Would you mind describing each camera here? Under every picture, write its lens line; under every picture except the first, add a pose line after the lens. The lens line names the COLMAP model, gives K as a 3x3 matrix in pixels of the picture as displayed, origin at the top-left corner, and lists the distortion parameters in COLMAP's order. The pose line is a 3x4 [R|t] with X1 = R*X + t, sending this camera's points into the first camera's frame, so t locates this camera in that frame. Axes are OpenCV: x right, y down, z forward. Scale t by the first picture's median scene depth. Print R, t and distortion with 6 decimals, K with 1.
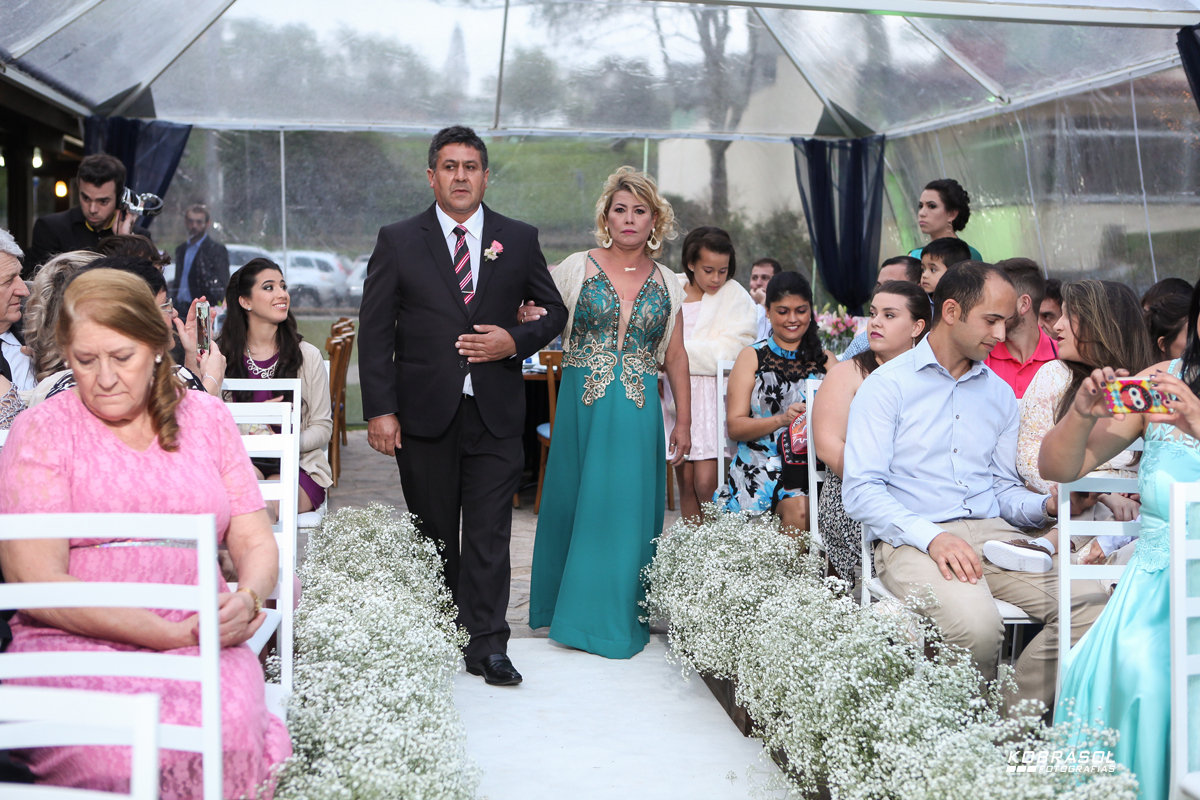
lens RADIAL K [[1518.7, 0, 588.2], [0, 1518.7, 399.5], [0, 0, 1]] dist [0.035887, 0.000000]
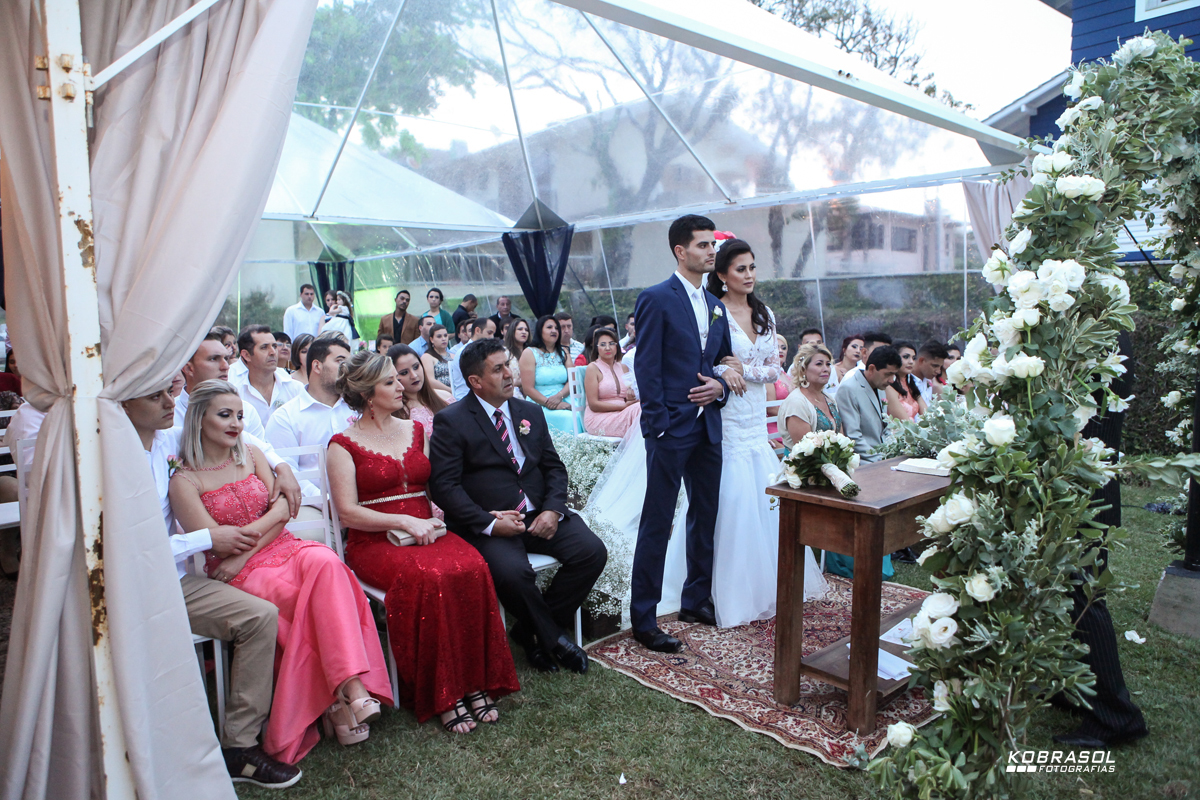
lens RADIAL K [[849.8, 0, 615.1], [0, 849.8, 400.2], [0, 0, 1]] dist [-0.089560, 0.050607]
pose [[0.828731, -0.094645, 0.551586, -0.199698], [0.086480, 0.995415, 0.040869, 0.014048], [-0.552925, 0.013832, 0.833116, -0.251674]]
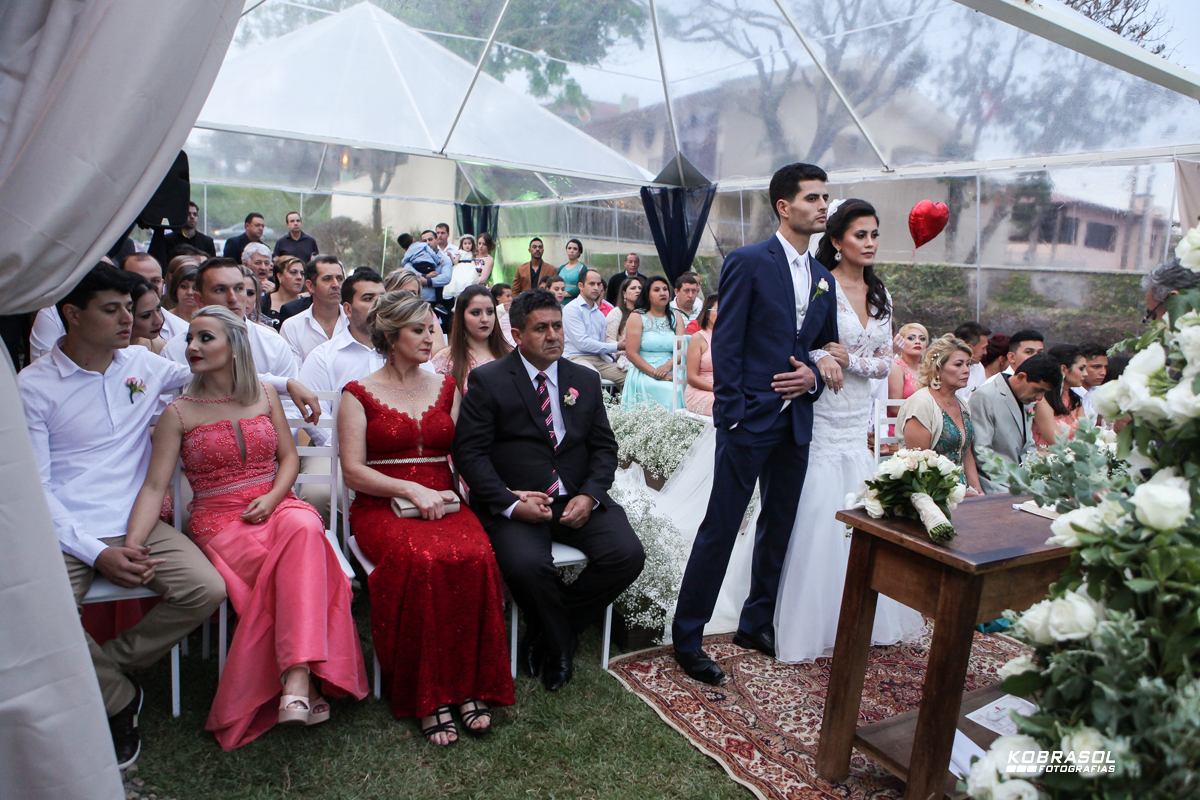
lens RADIAL K [[849.8, 0, 594.6], [0, 849.8, 411.3], [0, 0, 1]] dist [-0.089560, 0.050607]
pose [[0.926512, -0.015617, 0.375941, -0.151241], [-0.018767, 0.995977, 0.087626, 0.014658], [-0.375797, -0.088242, 0.922491, -0.223653]]
